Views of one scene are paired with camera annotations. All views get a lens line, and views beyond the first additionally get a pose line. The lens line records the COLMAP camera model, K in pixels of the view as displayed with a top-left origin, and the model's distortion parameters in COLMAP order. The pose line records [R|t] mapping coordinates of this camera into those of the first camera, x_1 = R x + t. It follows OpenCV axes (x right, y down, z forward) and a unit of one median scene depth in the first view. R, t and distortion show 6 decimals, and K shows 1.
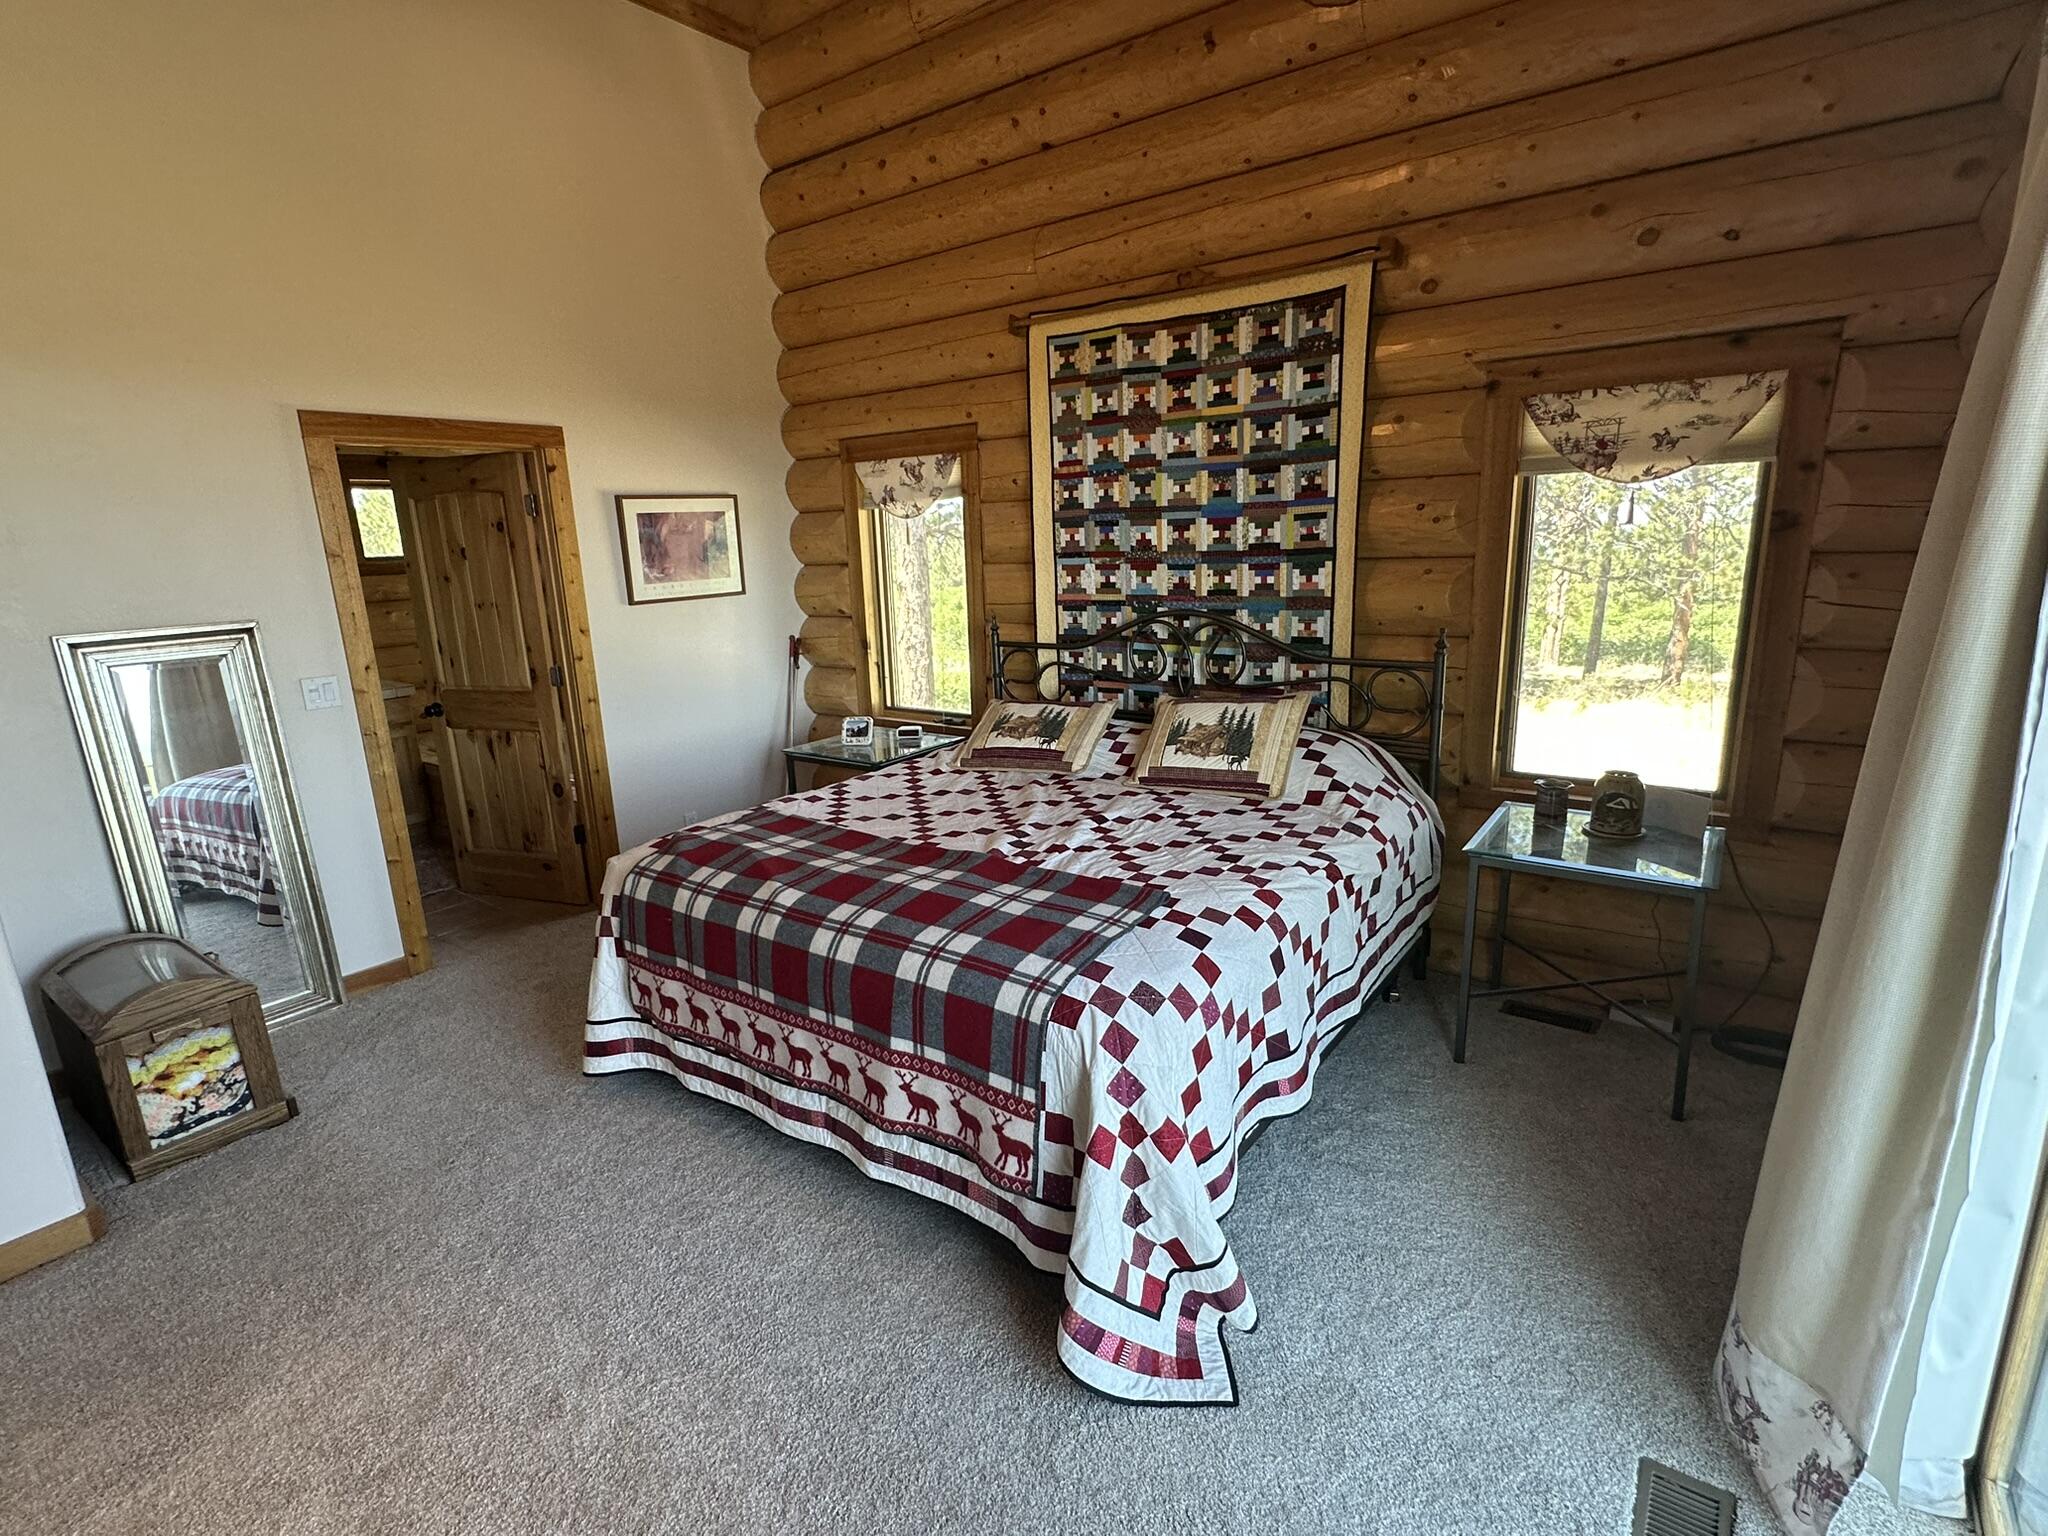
lens RADIAL K [[981.7, 0, 1020.6], [0, 981.7, 768.4], [0, 0, 1]] dist [-0.002896, 0.001299]
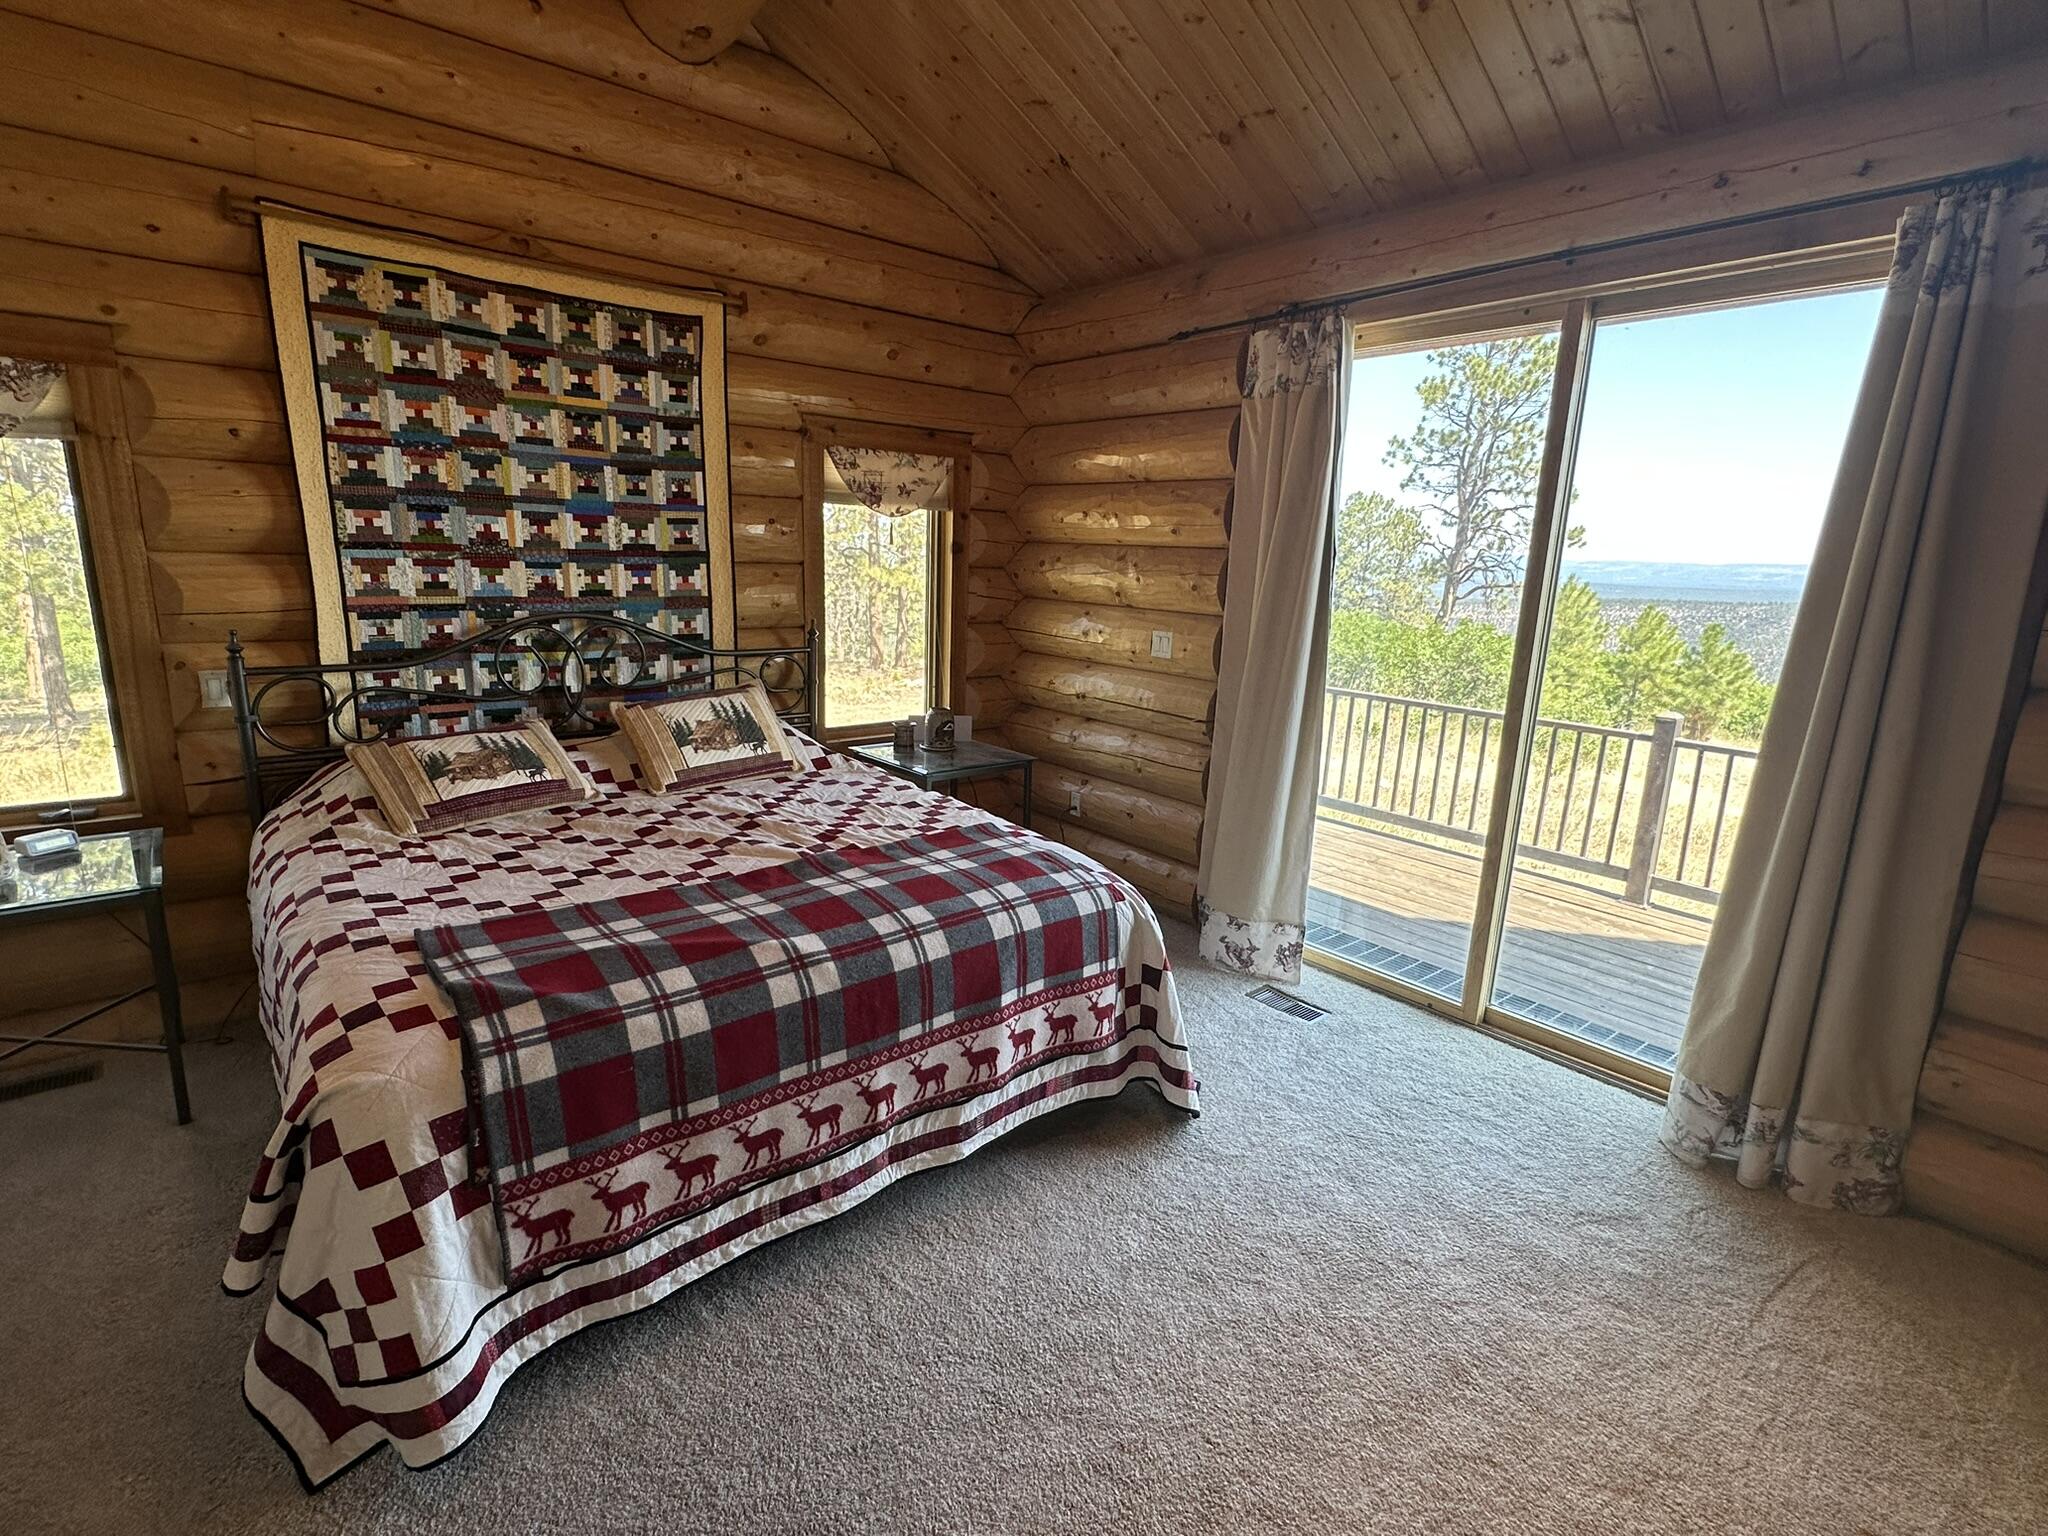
lens RADIAL K [[981.7, 0, 1020.6], [0, 981.7, 768.4], [0, 0, 1]] dist [-0.002896, 0.001299]
pose [[0.235088, -0.171457, 0.956732, -0.674283], [0.182602, 0.974583, 0.129787, -0.064351], [-0.954667, 0.144190, 0.260421, 0.399516]]
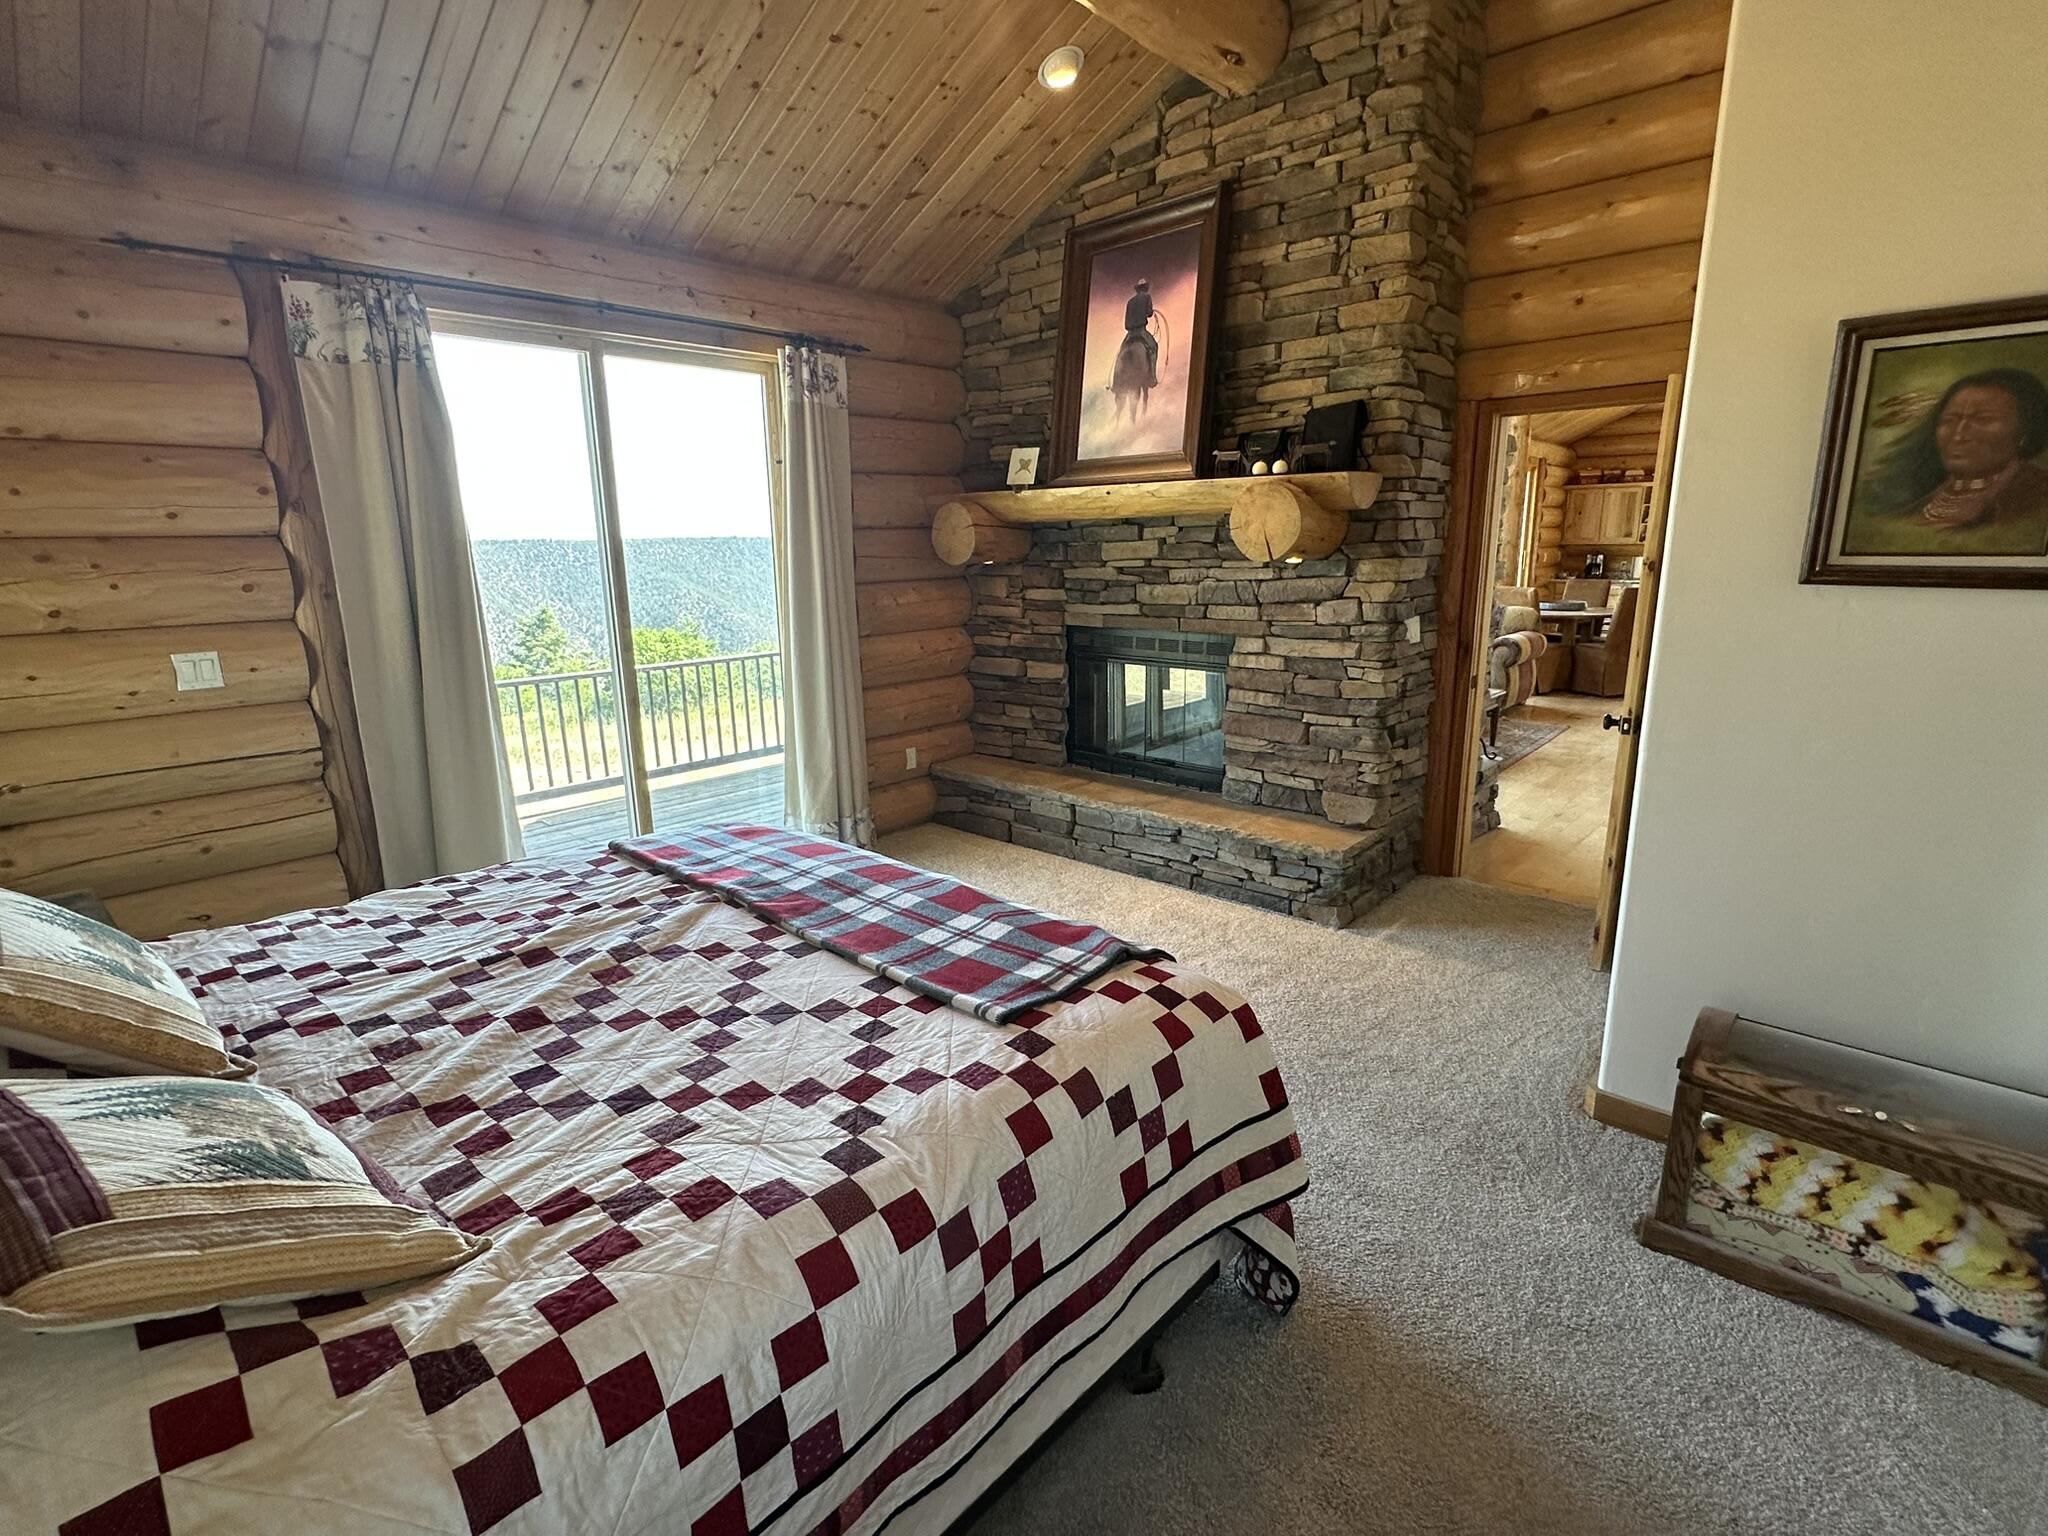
lens RADIAL K [[981.7, 0, 1020.6], [0, 981.7, 768.4], [0, 0, 1]] dist [-0.002896, 0.001299]
pose [[-0.993735, 0.030553, 0.107508, -0.291338], [0.075200, 0.894390, 0.440920, -0.271554], [-0.082683, 0.446242, -0.891084, 1.255664]]
